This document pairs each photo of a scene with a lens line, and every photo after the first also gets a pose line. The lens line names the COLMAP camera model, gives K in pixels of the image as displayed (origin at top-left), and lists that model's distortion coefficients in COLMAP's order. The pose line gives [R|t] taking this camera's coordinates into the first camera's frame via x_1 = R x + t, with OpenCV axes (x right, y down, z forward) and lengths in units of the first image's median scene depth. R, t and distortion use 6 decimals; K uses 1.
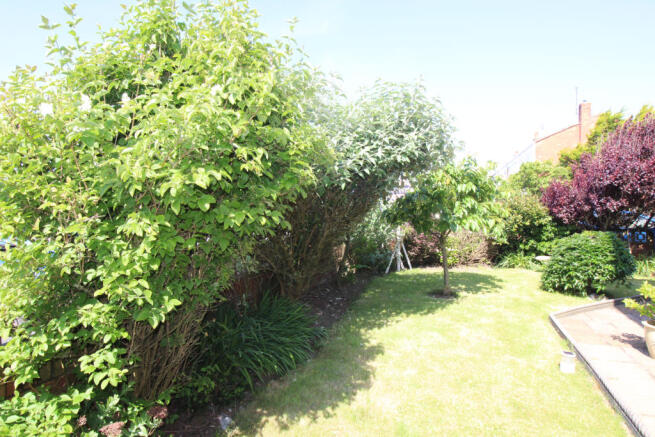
lens RADIAL K [[415.7, 0, 328.3], [0, 415.7, 215.4], [0, 0, 1]] dist [0.006226, -0.001688]
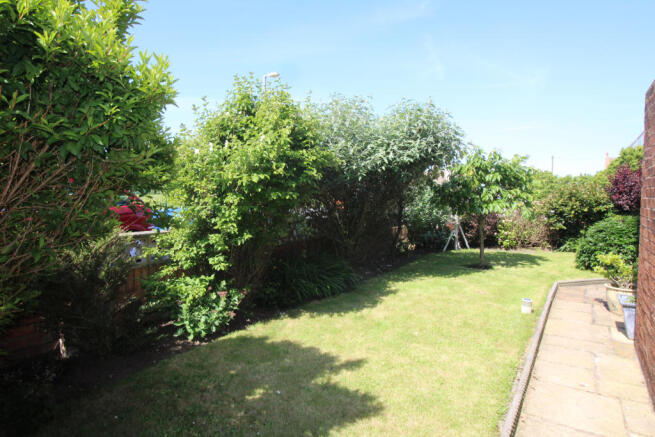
lens RADIAL K [[415.7, 0, 327.3], [0, 415.7, 218.9], [0, 0, 1]] dist [0.006226, -0.001688]
pose [[0.967515, 0.016561, -0.252272, 0.551458], [-0.007532, 0.999297, 0.036713, 0.041346], [0.252703, -0.033620, 0.966960, -0.945514]]
